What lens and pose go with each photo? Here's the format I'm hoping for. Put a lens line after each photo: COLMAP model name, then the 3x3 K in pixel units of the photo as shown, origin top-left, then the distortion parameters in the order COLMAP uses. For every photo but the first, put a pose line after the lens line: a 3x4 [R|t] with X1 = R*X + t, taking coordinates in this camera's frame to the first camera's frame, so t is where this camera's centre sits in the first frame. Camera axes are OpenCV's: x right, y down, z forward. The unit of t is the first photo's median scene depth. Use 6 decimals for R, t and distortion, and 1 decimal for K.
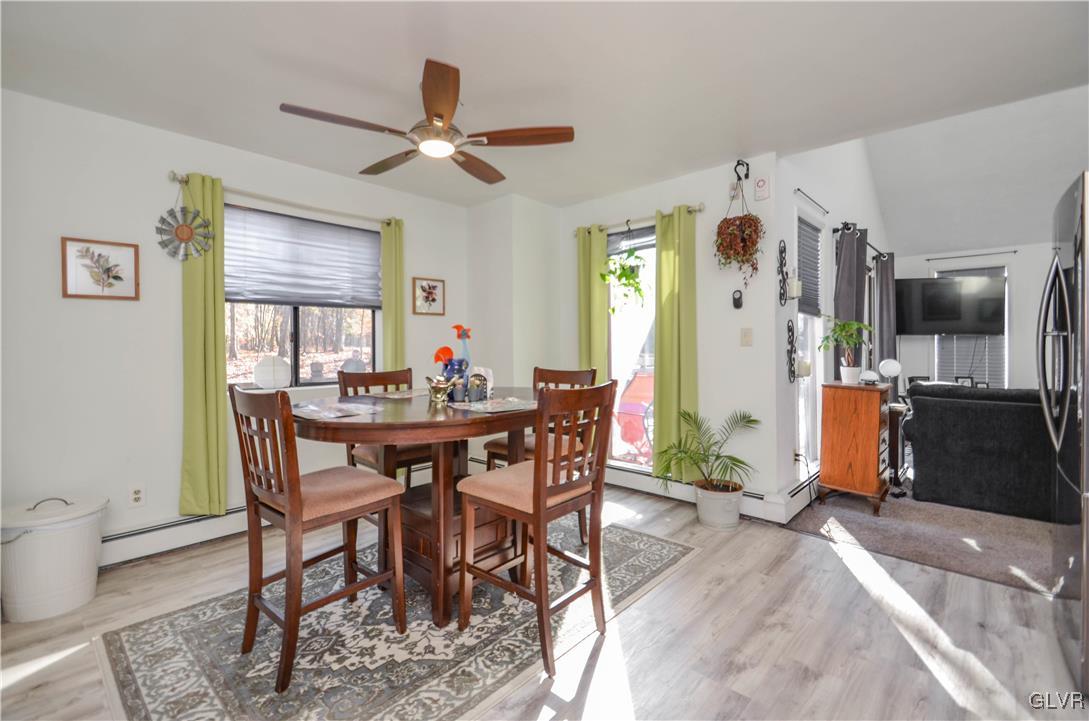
lens RADIAL K [[471.9, 0, 526.5], [0, 471.9, 345.2], [0, 0, 1]] dist [0.002134, -0.012315]
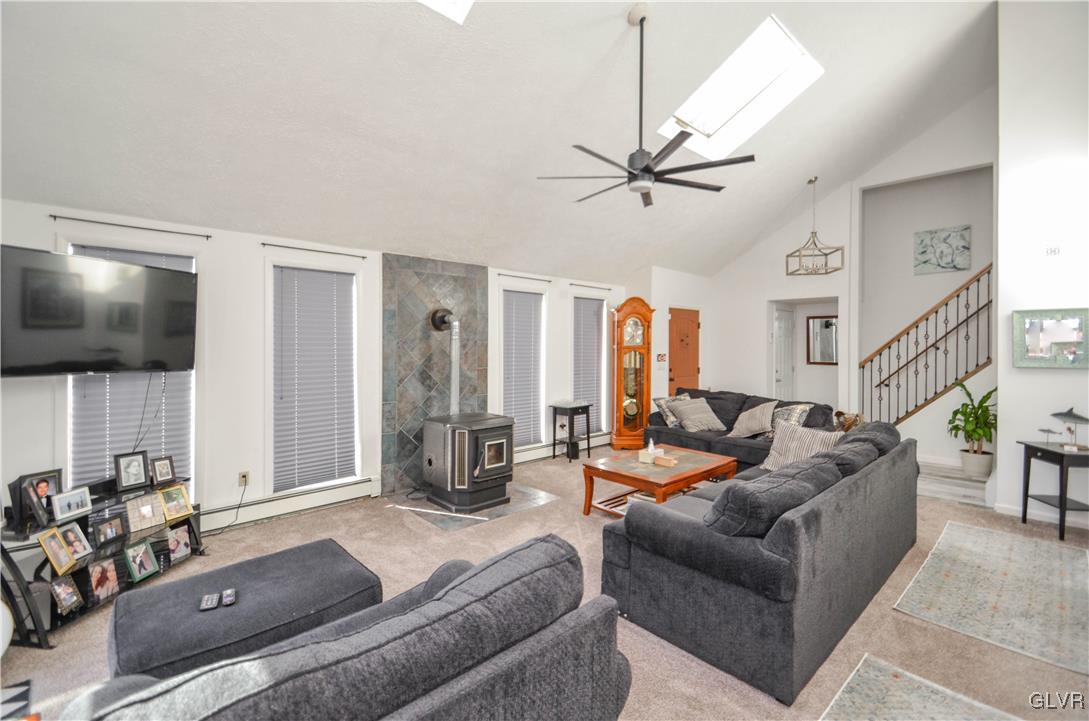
lens RADIAL K [[487.8, 0, 546.4], [0, 487.8, 340.9], [0, 0, 1]] dist [0.001597, 0.000192]
pose [[0.037597, 0.009836, 0.999245, 0.760409], [-0.003277, 0.999947, -0.009720, -0.103815], [-0.999288, -0.002909, 0.037627, 0.969790]]
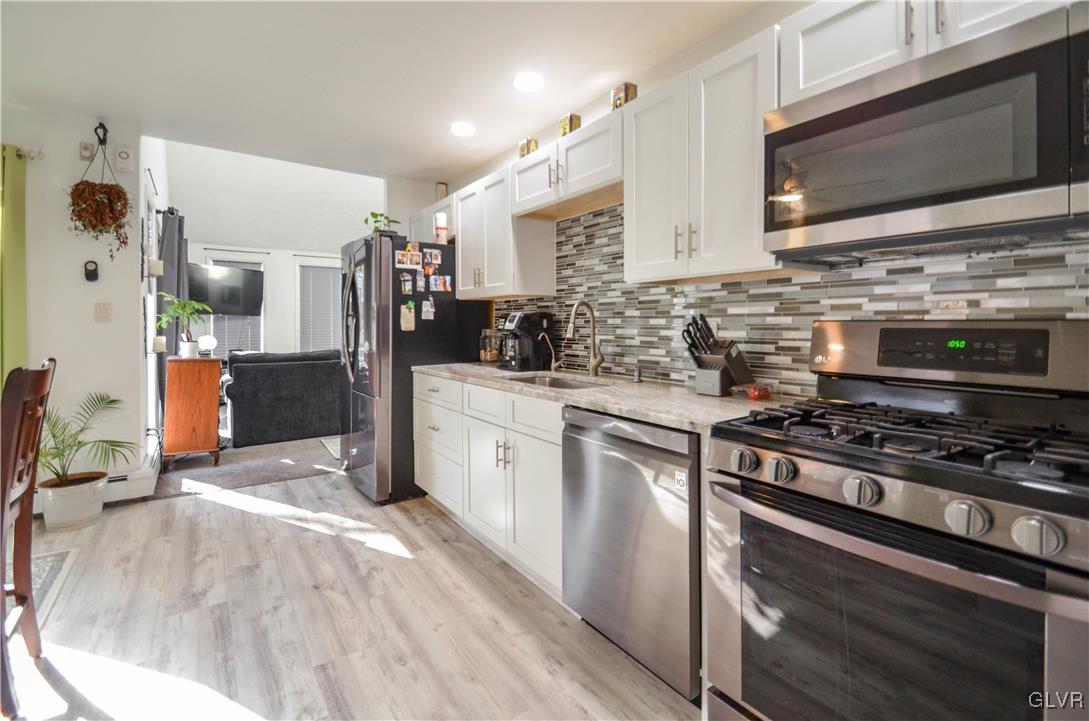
lens RADIAL K [[494.6, 0, 544.3], [0, 494.6, 316.9], [0, 0, 1]] dist [-0.001109, -0.000358]
pose [[0.181601, 0.013727, 0.983277, -0.343070], [0.004976, 0.999877, -0.014878, 0.010551], [-0.983360, 0.007594, 0.181510, -0.037673]]
